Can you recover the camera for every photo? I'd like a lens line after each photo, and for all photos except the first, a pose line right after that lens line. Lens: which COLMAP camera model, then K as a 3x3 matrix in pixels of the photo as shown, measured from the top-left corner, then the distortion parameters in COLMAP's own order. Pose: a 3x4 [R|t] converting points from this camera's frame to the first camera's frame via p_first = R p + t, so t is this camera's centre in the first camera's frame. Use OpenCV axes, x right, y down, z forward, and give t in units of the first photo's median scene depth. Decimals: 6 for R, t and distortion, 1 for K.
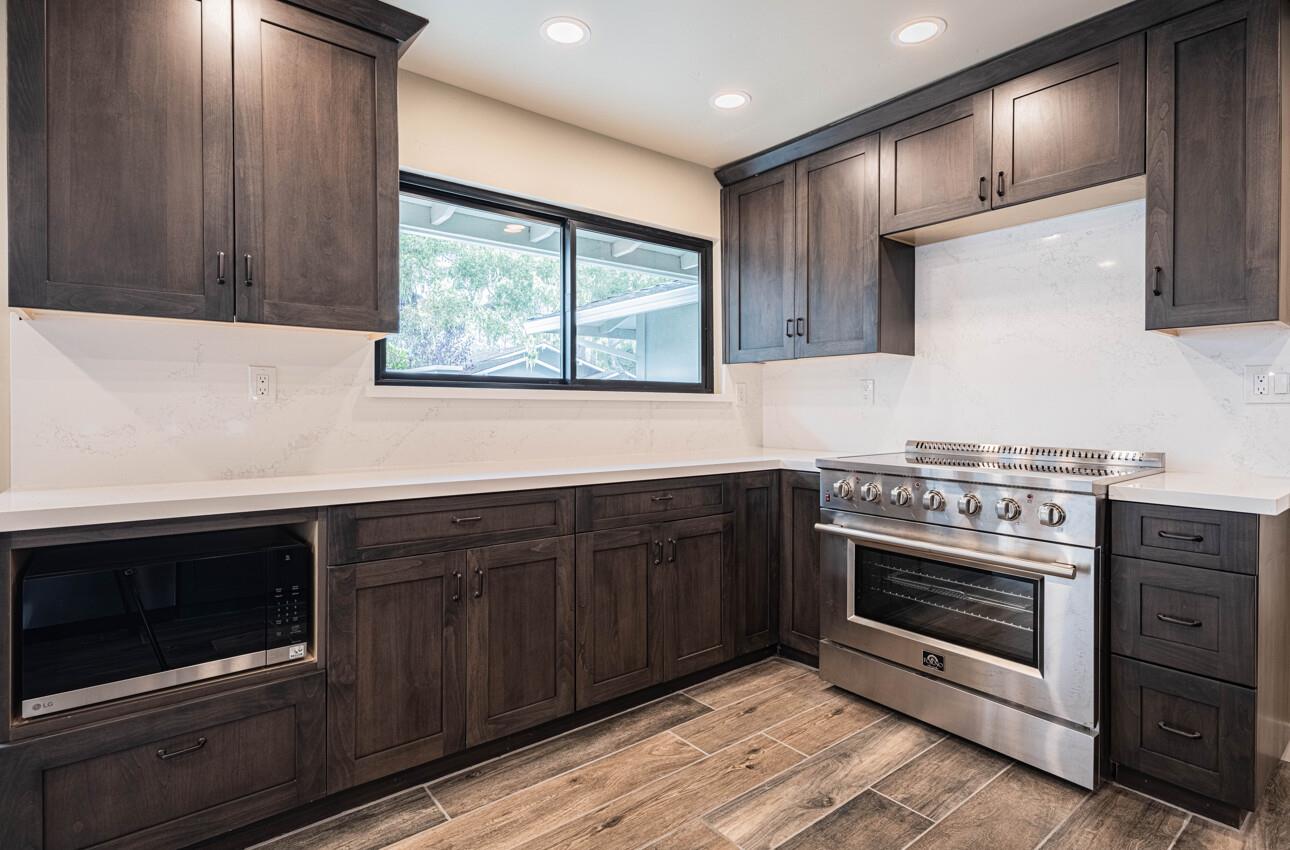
lens RADIAL K [[638.2, 0, 646.1], [0, 638.2, 414.2], [0, 0, 1]] dist [0.010984, -0.000215]
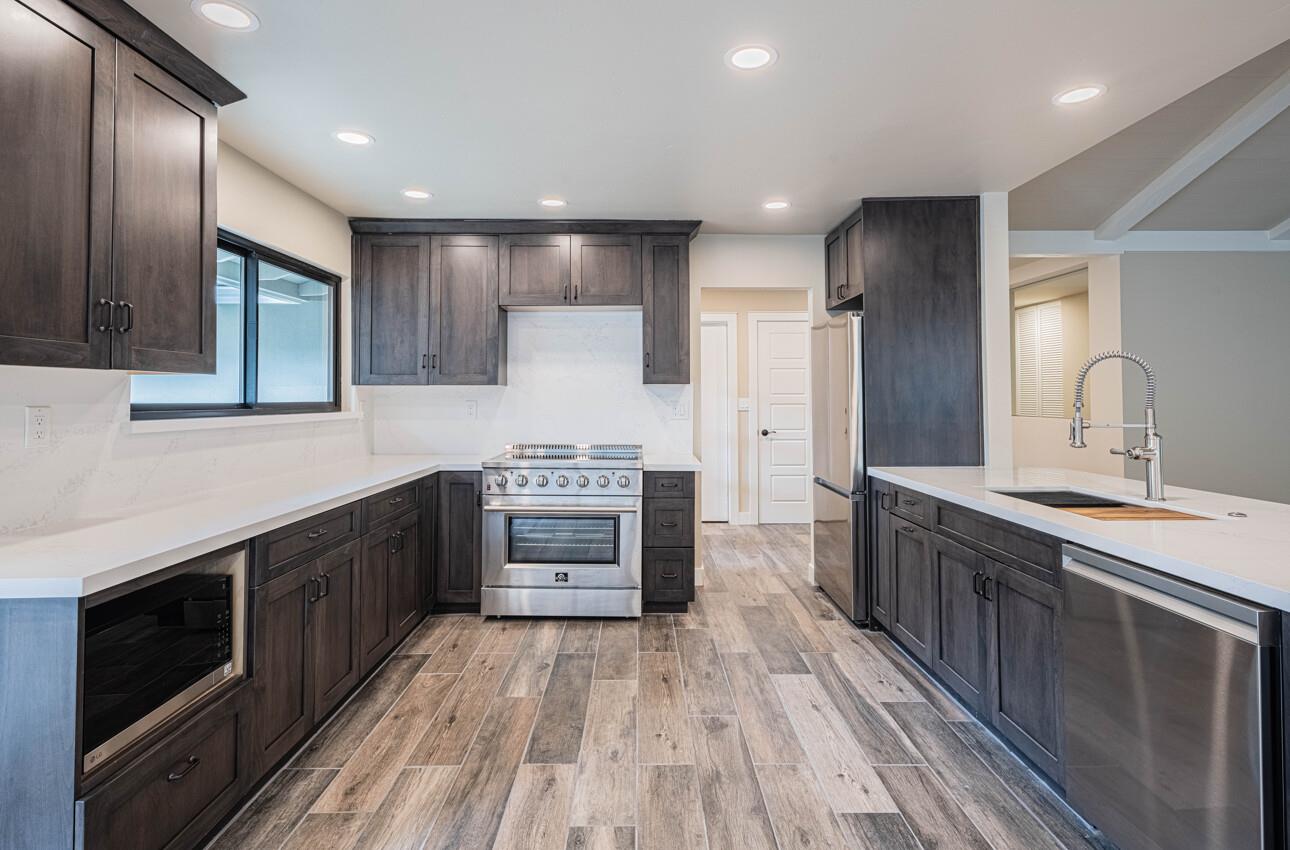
lens RADIAL K [[655.7, 0, 643.7], [0, 655.7, 381.0], [0, 0, 1]] dist [0.016446, -0.000485]
pose [[0.614065, 0.020806, 0.788981, -0.798568], [0.003757, 0.999564, -0.029283, -0.078541], [-0.789246, 0.020946, 0.613719, -0.240351]]
